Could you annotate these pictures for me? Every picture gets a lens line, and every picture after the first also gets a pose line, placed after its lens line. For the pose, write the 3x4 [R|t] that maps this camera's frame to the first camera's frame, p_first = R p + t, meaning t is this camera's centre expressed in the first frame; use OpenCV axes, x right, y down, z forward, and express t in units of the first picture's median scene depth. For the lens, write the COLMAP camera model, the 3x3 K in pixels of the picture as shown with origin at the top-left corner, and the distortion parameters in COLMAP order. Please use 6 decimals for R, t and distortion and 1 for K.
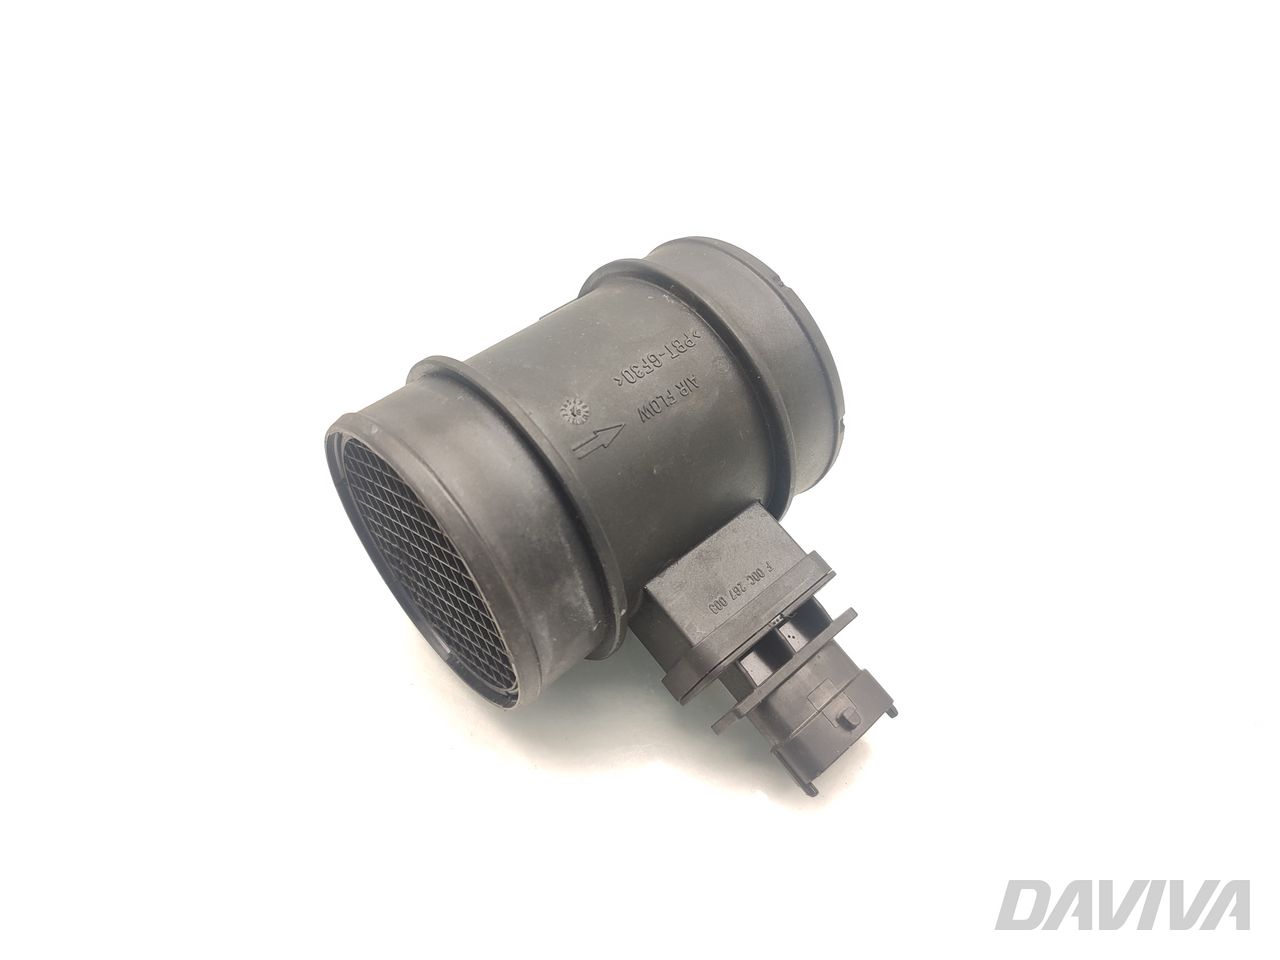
lens RADIAL K [[890.0, 0, 642.5], [0, 890.0, 479.7], [0, 0, 1]] dist [0.000113, 0.000420]
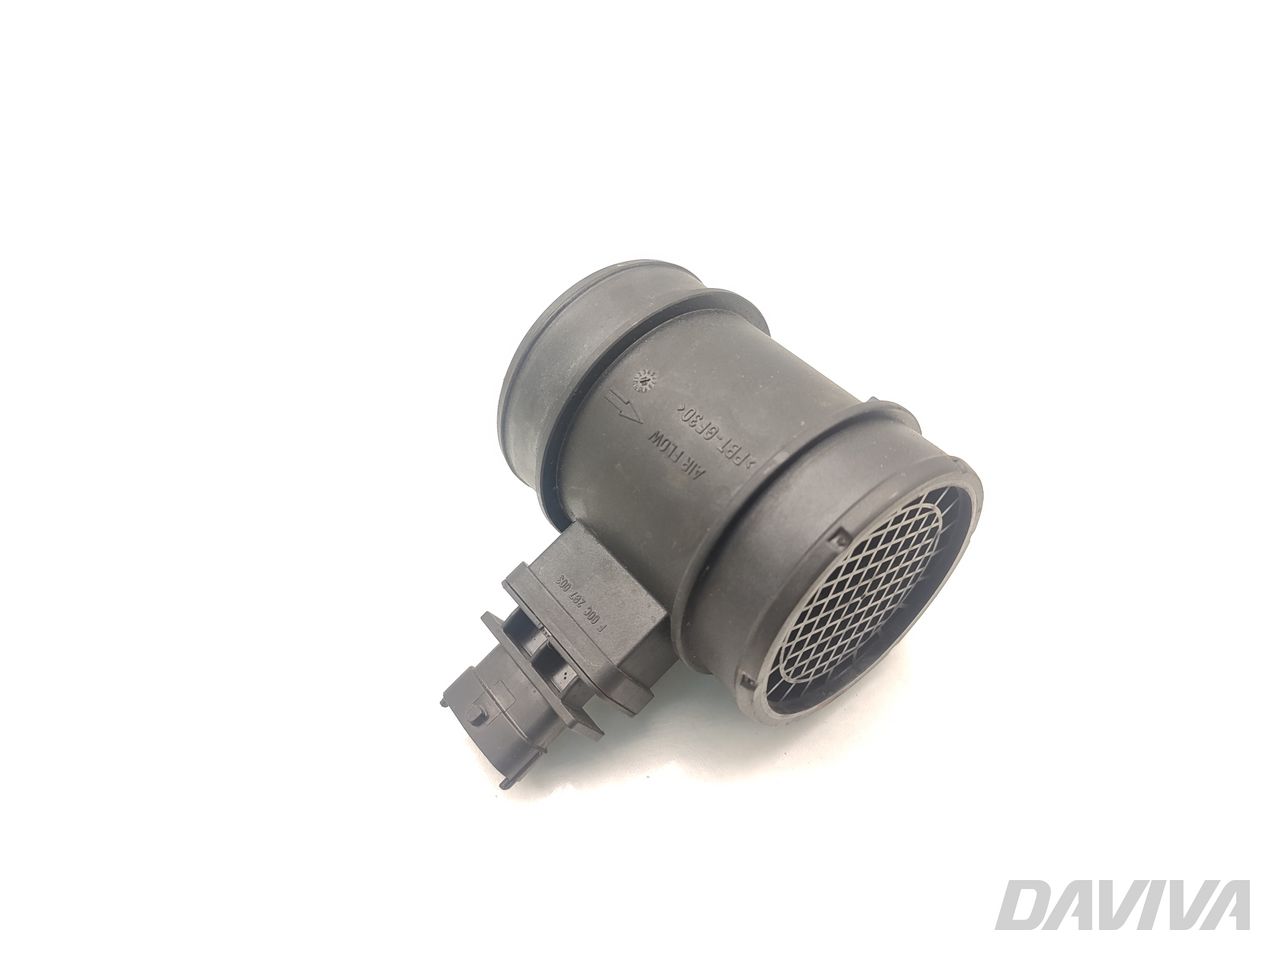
lens RADIAL K [[890.0, 0, 638.1], [0, 890.0, 479.0], [0, 0, 1]] dist [0.000113, 0.000420]
pose [[-0.061264, 0.768810, -0.636536, 0.680145], [-0.699366, 0.421941, 0.576933, -0.615176], [0.712133, 0.480517, 0.511830, 0.426981]]
